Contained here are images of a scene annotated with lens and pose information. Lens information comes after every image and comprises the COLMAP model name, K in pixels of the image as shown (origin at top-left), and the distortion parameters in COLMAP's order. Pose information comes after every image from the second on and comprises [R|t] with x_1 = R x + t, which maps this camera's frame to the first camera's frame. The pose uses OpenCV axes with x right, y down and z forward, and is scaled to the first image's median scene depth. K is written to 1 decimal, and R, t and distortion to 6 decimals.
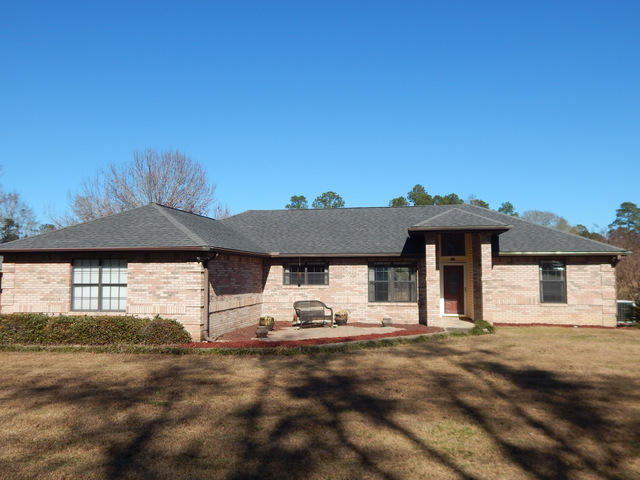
lens RADIAL K [[523.9, 0, 319.9], [0, 523.9, 238.8], [0, 0, 1]] dist [0.007311, 0.001213]
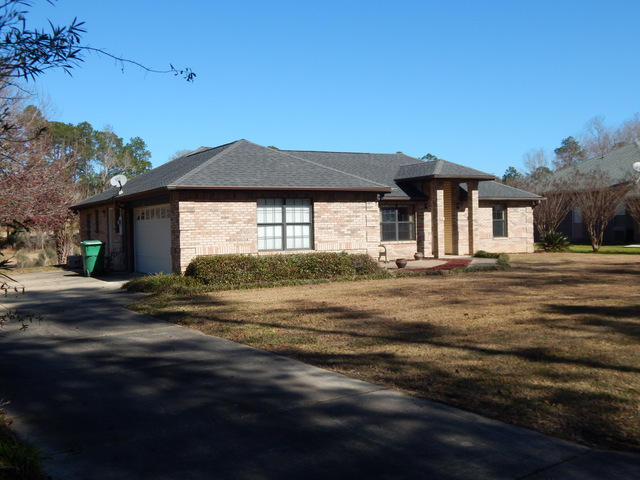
lens RADIAL K [[695.4, 0, 320.4], [0, 695.4, 239.8], [0, 0, 1]] dist [0.016778, 0.000000]
pose [[0.781497, -0.025499, 0.623387, -0.992981], [-0.025725, 0.996998, 0.073030, 0.016123], [-0.623378, -0.073109, 0.778495, -0.060166]]
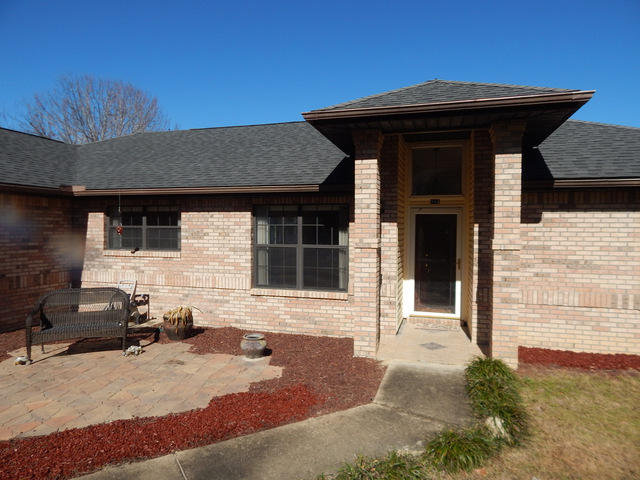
lens RADIAL K [[427.9, 0, 318.1], [0, 427.9, 240.2], [0, 0, 1]] dist [0.006704, 0.000608]
pose [[0.994877, 0.011231, -0.100462, 0.210802], [-0.001867, 0.995681, 0.092821, 0.043293], [0.101071, -0.092158, 0.990602, 0.670318]]
